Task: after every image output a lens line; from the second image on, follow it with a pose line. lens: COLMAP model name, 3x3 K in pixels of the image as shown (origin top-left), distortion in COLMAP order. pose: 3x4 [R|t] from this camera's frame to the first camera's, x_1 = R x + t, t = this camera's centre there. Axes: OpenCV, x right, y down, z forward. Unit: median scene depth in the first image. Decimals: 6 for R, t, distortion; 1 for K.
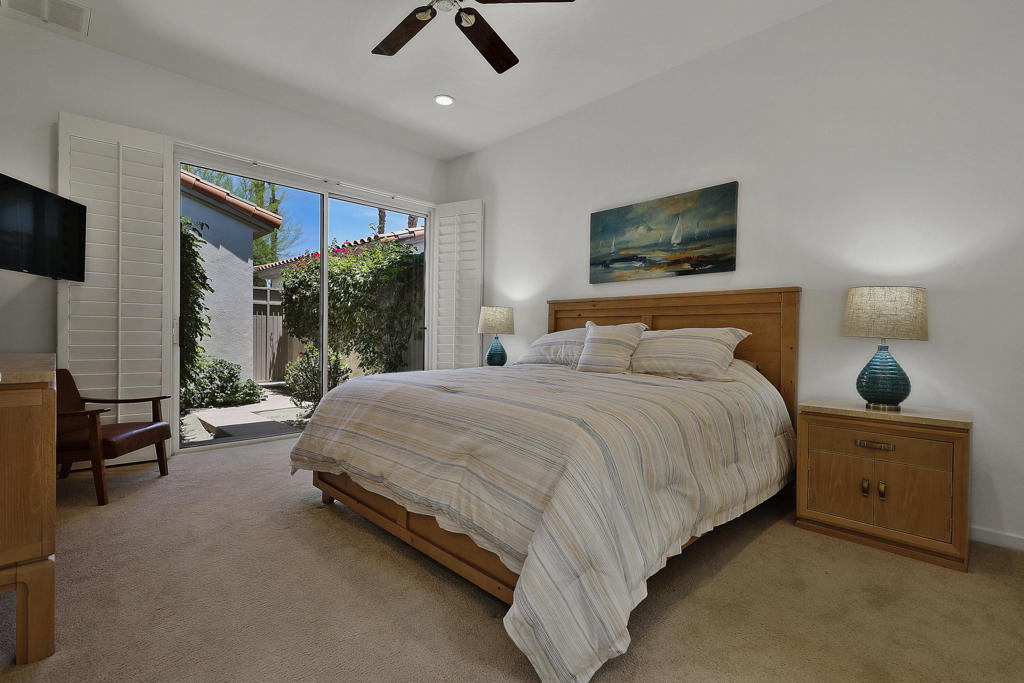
lens RADIAL K [[469.4, 0, 515.1], [0, 469.4, 339.7], [0, 0, 1]] dist [0.001098, 0.000027]
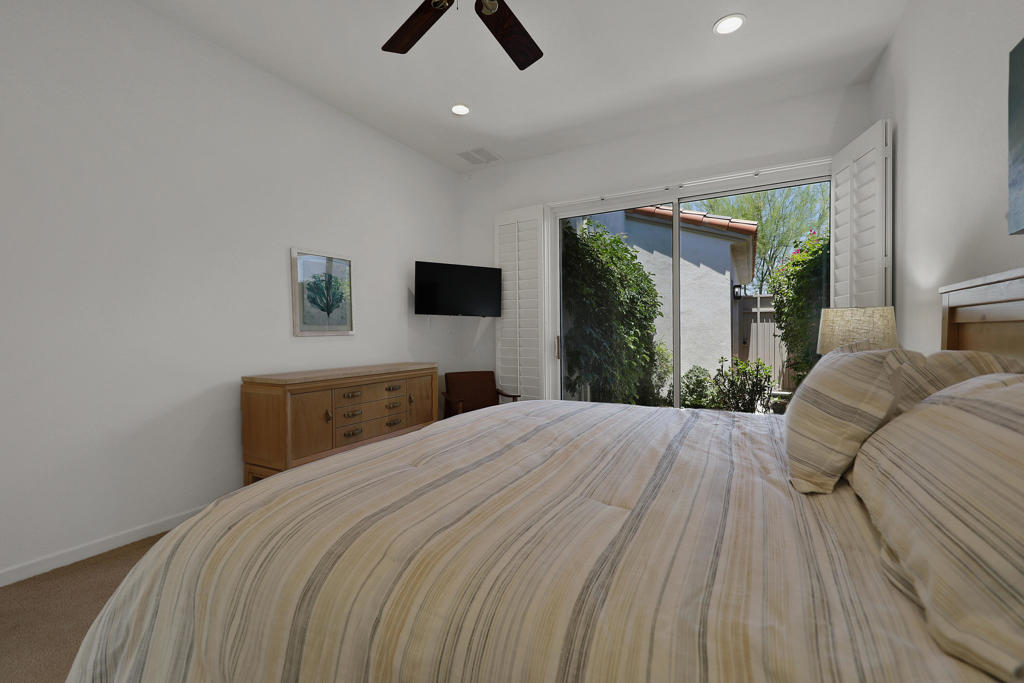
lens RADIAL K [[423.2, 0, 515.1], [0, 423.2, 340.6], [0, 0, 1]] dist [0.001234, -0.000215]
pose [[0.283629, -0.000564, -0.958934, 0.275749], [0.002320, 0.999997, 0.000098, -0.024121], [0.958931, -0.002253, 0.283629, 0.376075]]
